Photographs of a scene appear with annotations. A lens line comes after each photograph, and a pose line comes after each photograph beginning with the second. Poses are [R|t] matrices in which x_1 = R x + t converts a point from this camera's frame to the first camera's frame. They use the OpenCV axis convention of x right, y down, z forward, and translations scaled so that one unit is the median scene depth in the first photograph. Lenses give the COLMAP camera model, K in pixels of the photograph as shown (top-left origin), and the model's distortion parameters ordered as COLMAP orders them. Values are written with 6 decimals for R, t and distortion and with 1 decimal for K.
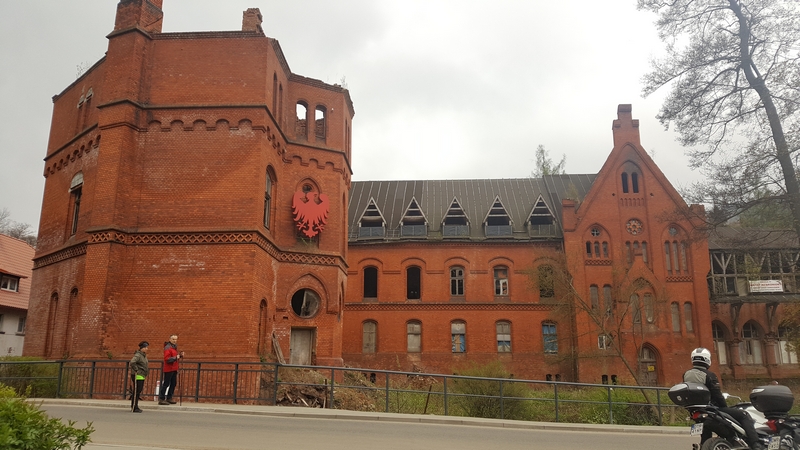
lens RADIAL K [[593.9, 0, 400.0], [0, 593.9, 225.0], [0, 0, 1]] dist [0.117380, -0.279145]
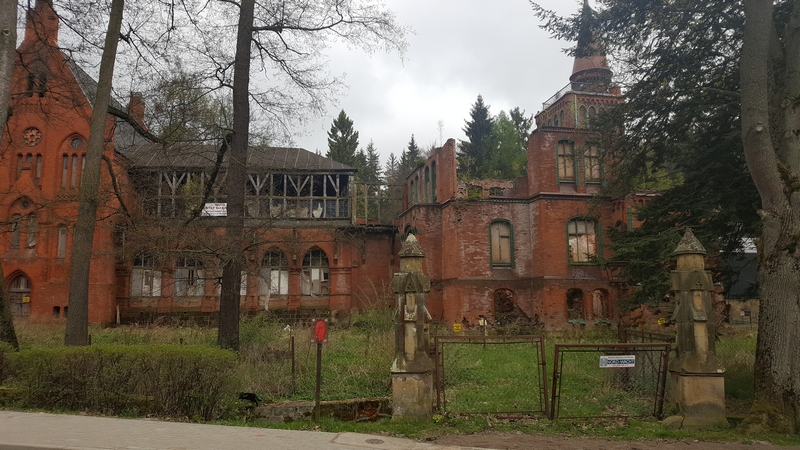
lens RADIAL K [[593.9, 0, 400.0], [0, 593.9, 225.0], [0, 0, 1]] dist [0.117380, -0.279145]
pose [[0.998486, 0.008878, 0.054281, 0.871777], [-0.015344, 0.992670, 0.119881, 0.018256], [-0.052819, -0.120533, 0.991303, 0.121072]]
